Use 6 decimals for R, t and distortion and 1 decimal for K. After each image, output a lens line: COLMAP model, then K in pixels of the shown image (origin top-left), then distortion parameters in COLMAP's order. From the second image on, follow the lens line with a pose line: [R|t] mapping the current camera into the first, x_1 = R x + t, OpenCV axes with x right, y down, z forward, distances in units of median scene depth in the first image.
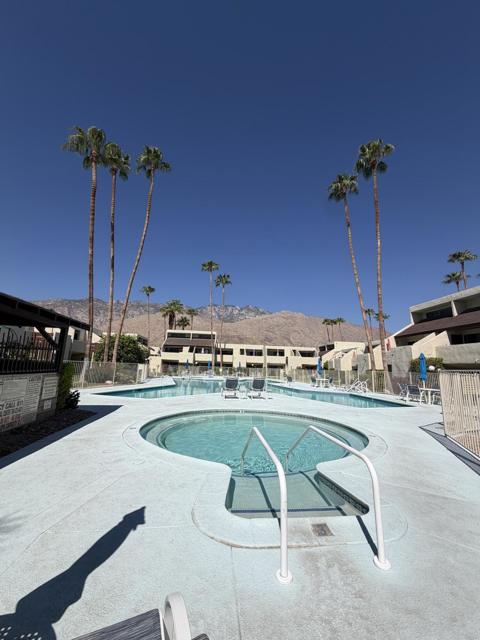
lens RADIAL K [[254.7, 0, 241.0], [0, 254.7, 319.3], [0, 0, 1]] dist [-0.001168, 0.000859]
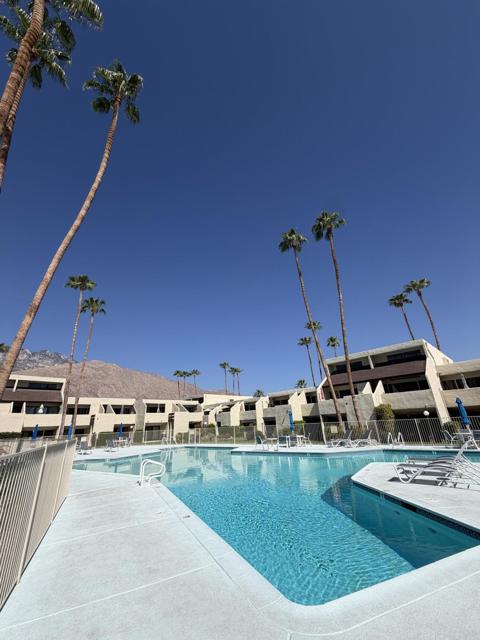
lens RADIAL K [[254.7, 0, 238.9], [0, 254.7, 320.0], [0, 0, 1]] dist [-0.001168, 0.000859]
pose [[0.775863, 0.175006, 0.606142, -0.189799], [-0.047717, 0.974283, -0.220218, 0.026286], [-0.629094, 0.141935, 0.764261, 0.199830]]
